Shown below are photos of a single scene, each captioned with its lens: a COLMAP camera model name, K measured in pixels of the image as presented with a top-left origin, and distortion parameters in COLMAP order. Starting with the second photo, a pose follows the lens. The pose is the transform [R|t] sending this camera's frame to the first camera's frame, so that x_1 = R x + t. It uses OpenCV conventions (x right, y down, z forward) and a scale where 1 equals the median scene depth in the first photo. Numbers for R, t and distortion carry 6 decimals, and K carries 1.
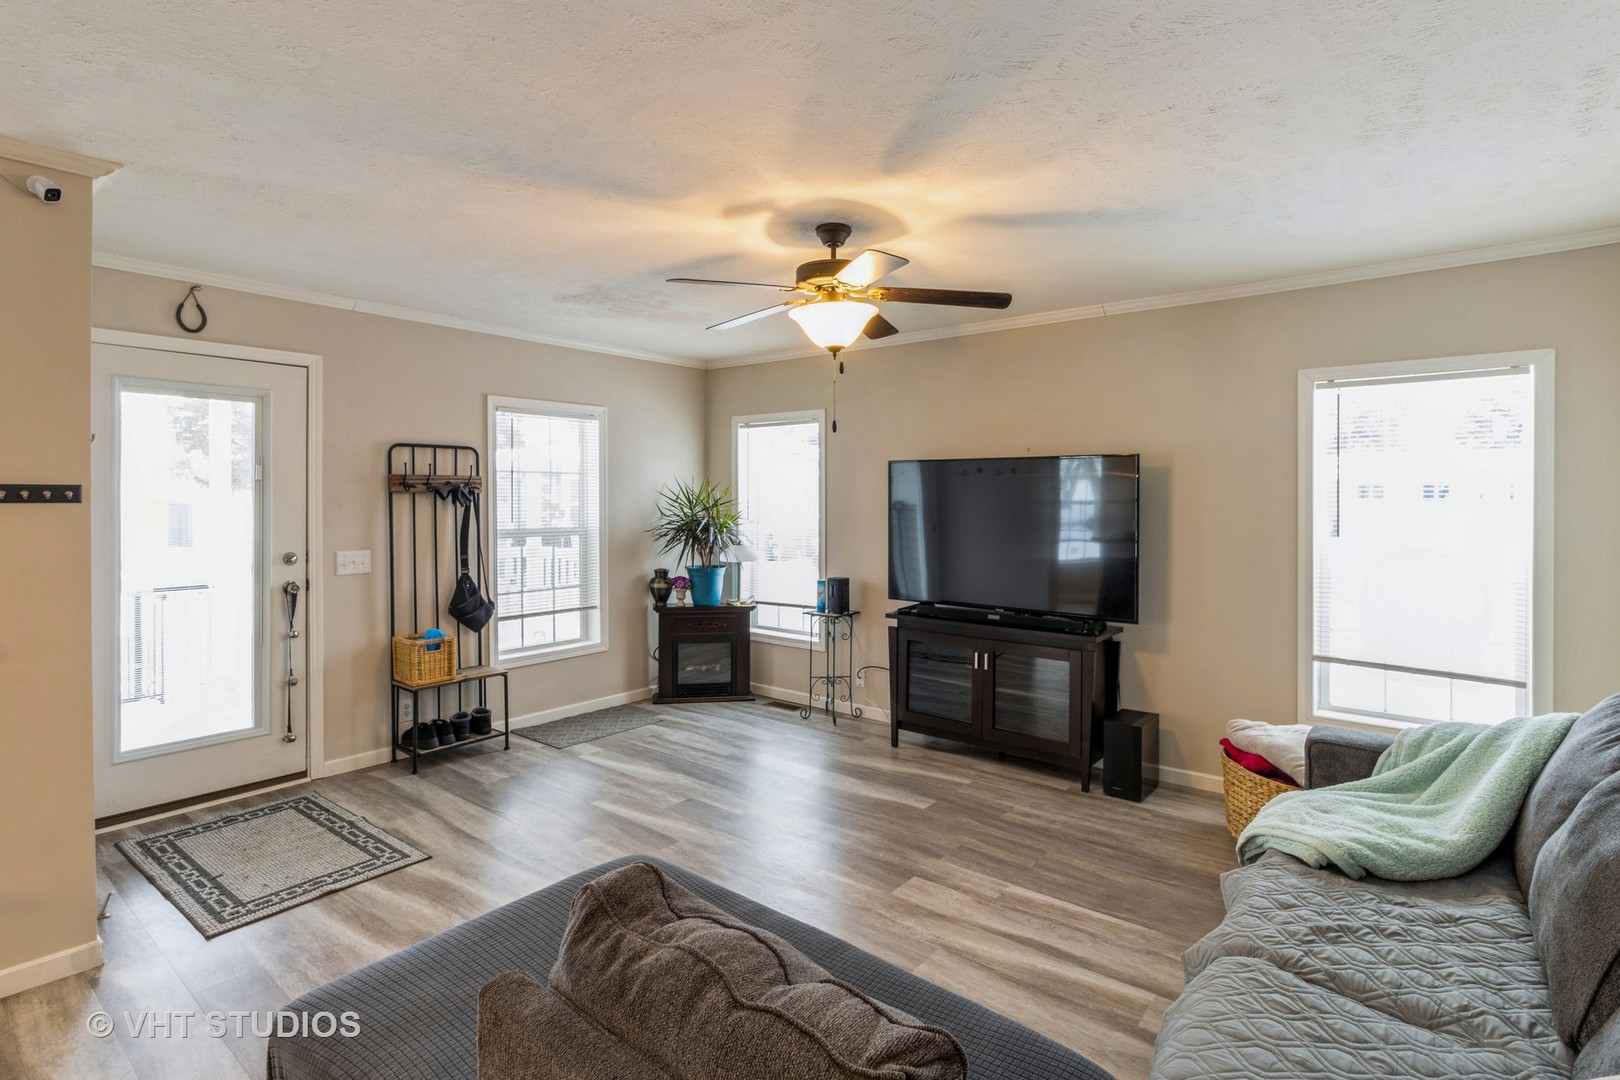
lens RADIAL K [[773.3, 0, 806.8], [0, 773.3, 496.4], [0, 0, 1]] dist [-0.004558, 0.000892]
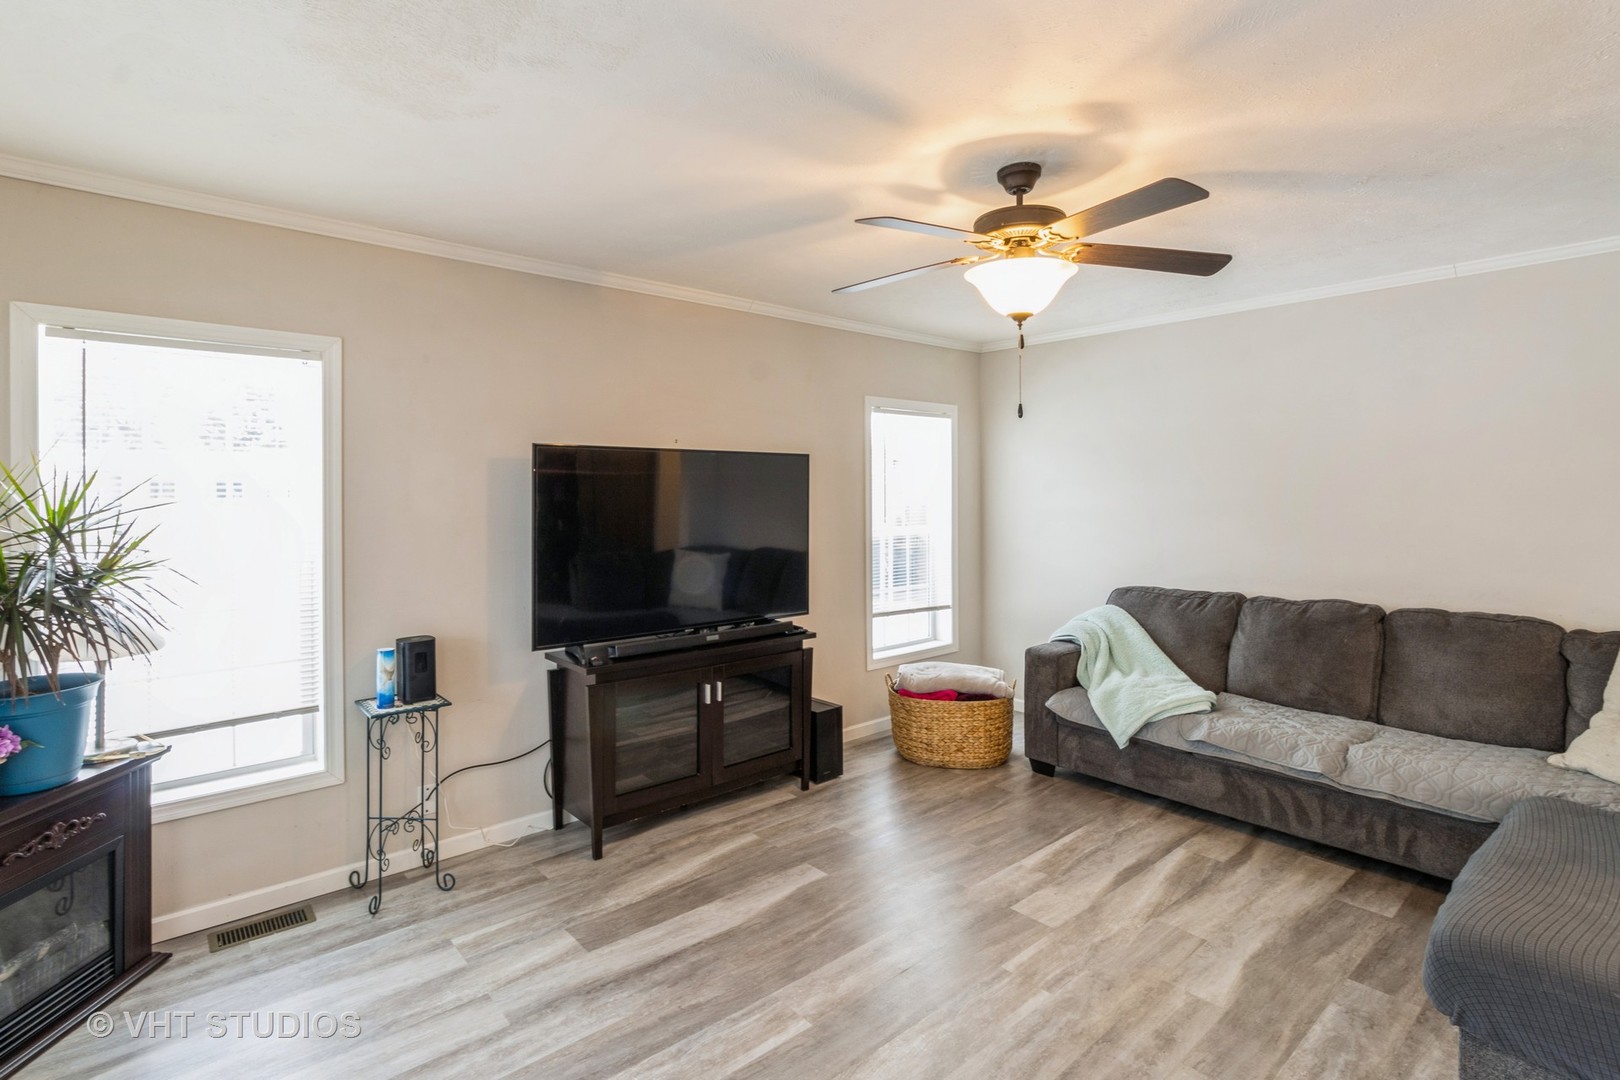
lens RADIAL K [[773.3, 0, 792.1], [0, 773.3, 488.3], [0, 0, 1]] dist [-0.004558, 0.000892]
pose [[0.210902, -0.000415, 0.977507, -0.606028], [0.007930, 0.999968, -0.001286, -0.006192], [-0.977475, 0.008023, 0.210899, 0.786670]]
